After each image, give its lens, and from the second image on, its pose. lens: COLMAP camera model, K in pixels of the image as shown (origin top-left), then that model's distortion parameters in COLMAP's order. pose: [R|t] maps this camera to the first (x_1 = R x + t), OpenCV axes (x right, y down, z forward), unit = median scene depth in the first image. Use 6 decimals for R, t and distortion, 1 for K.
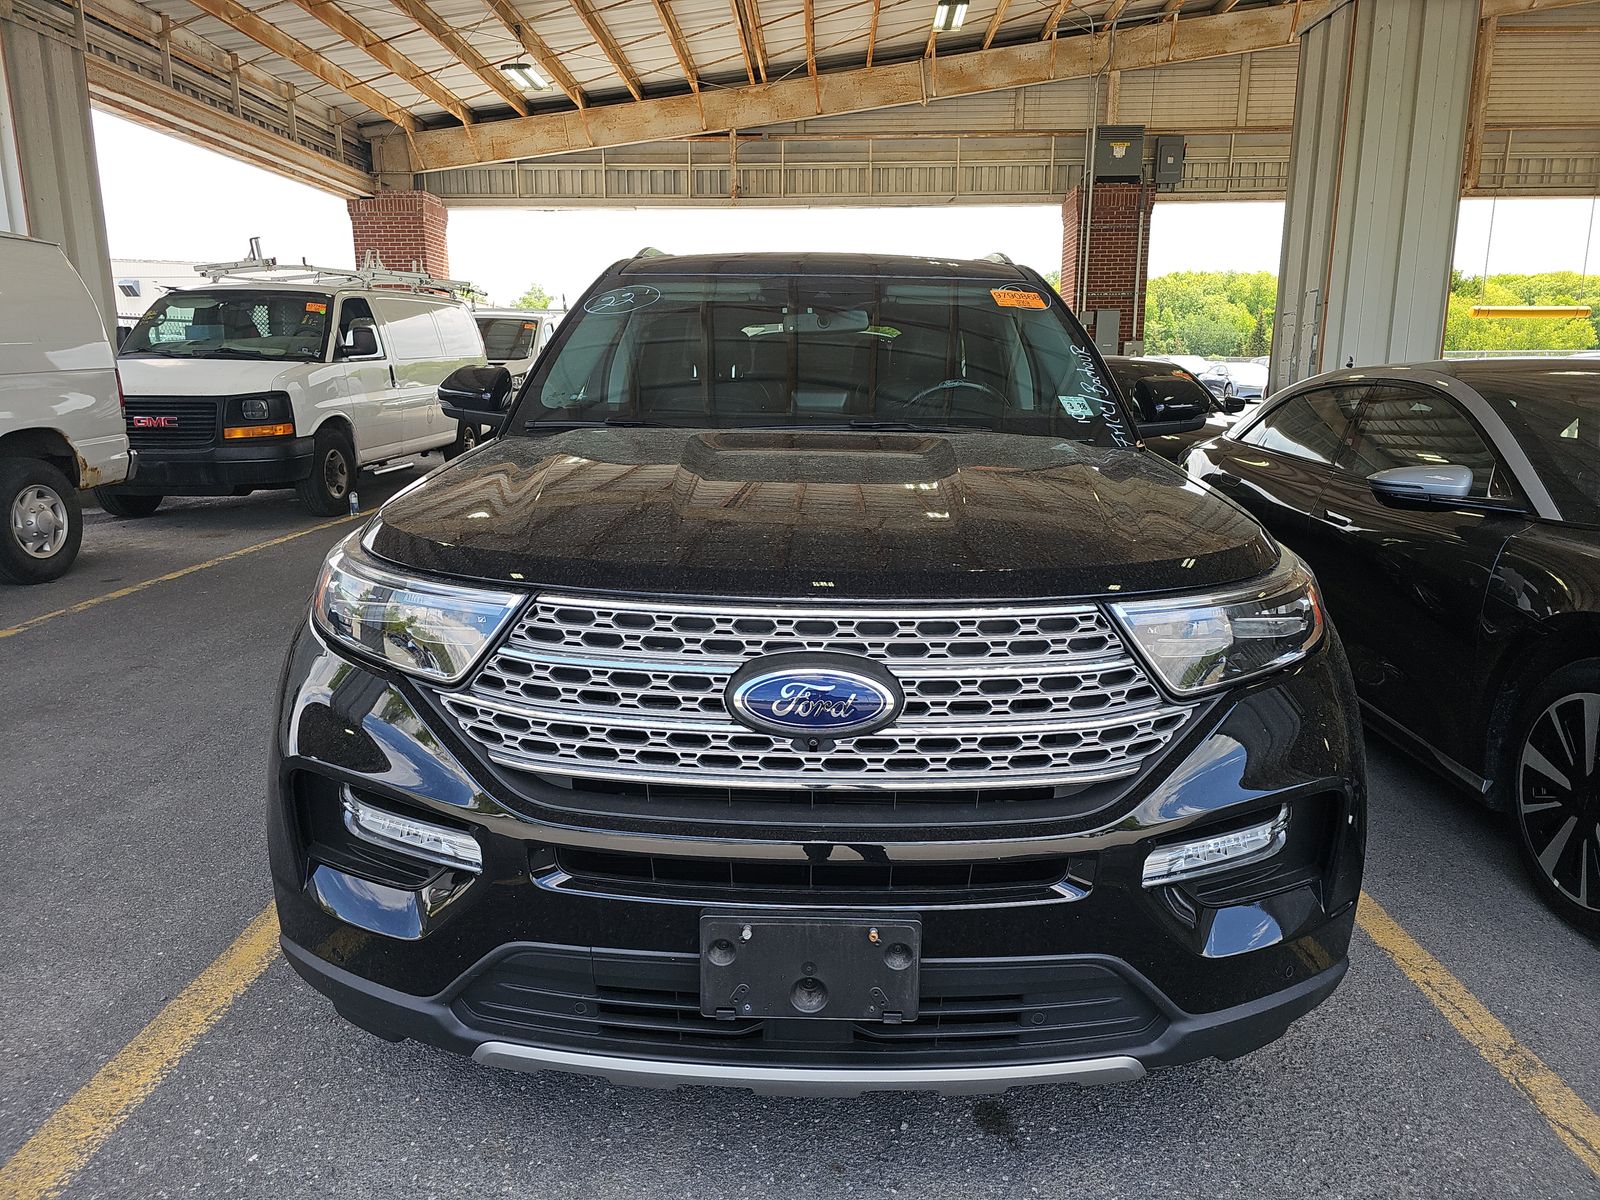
lens RADIAL K [[1078.8, 0, 796.9], [0, 1078.8, 603.6], [0, 0, 1]] dist [0.042441, -0.029126]
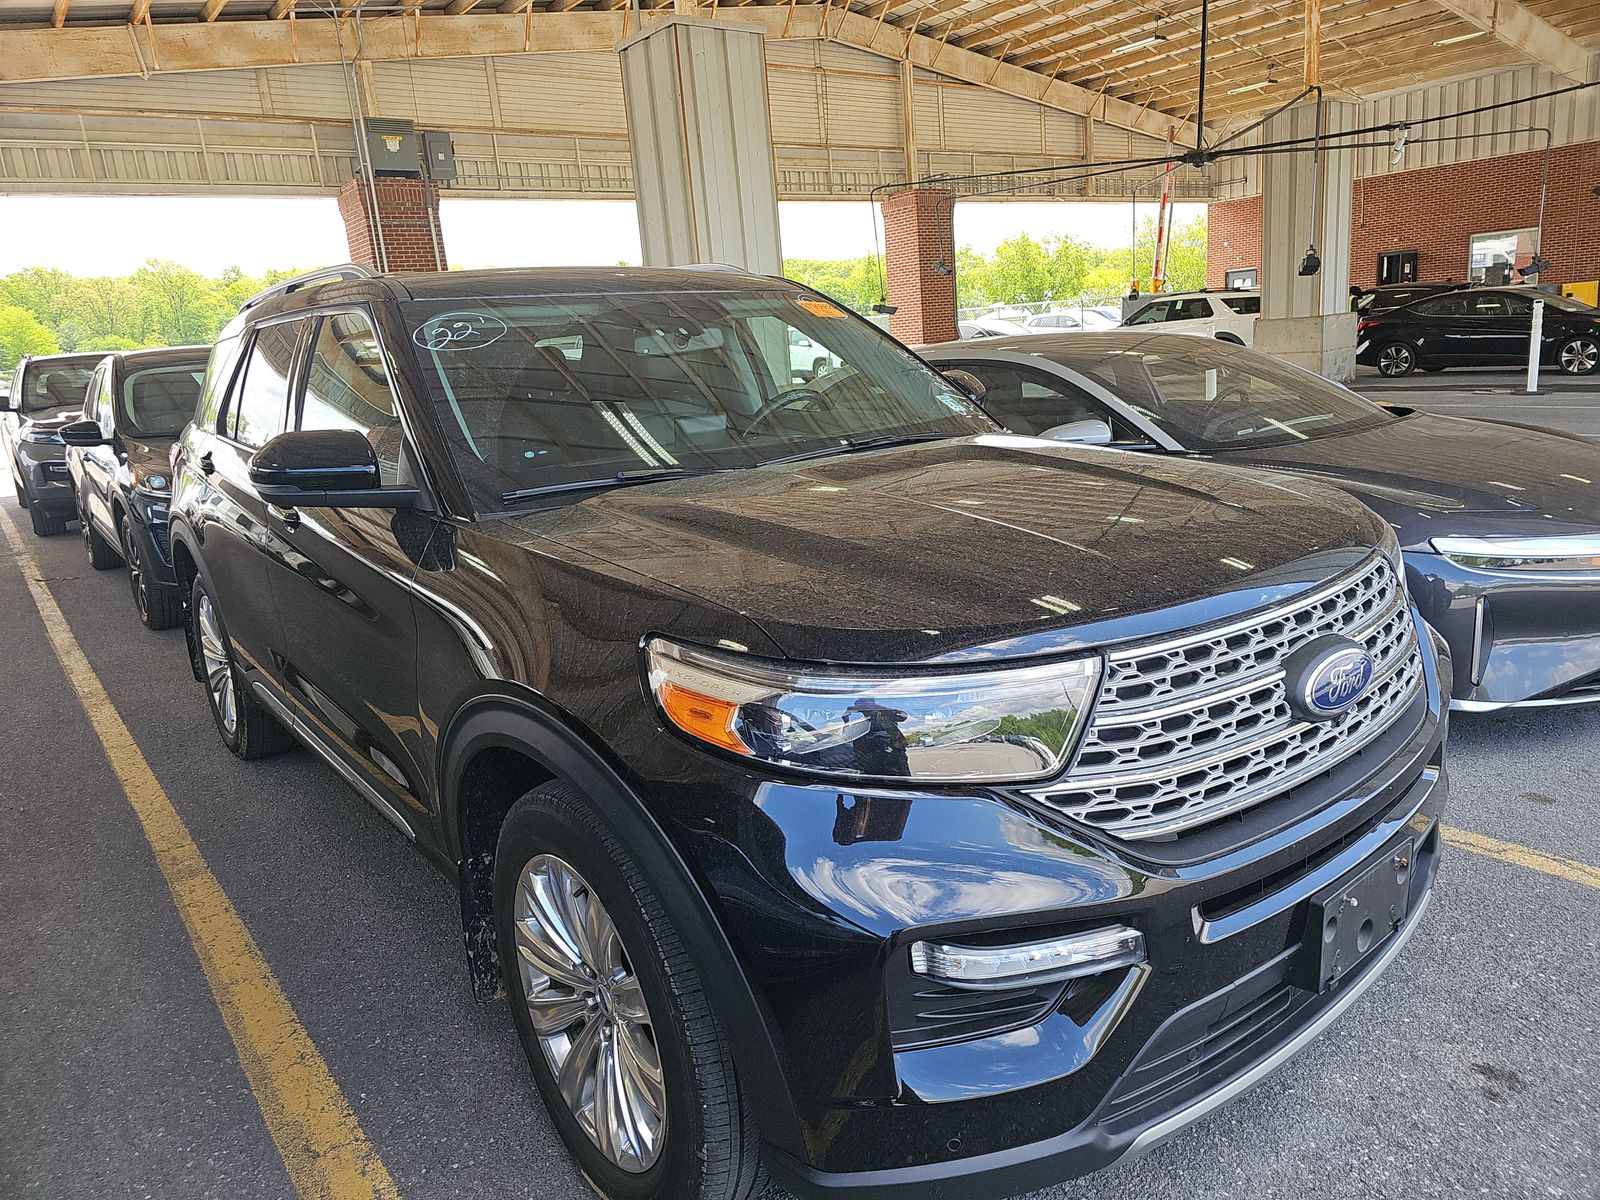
lens RADIAL K [[1078.8, 0, 801.4], [0, 1078.8, 589.4], [0, 0, 1]] dist [0.042441, -0.029126]
pose [[0.762210, -0.209094, 0.612630, -0.110471], [0.212140, 0.974816, 0.068774, -0.020168], [-0.611582, 0.077543, 0.787372, 0.046001]]
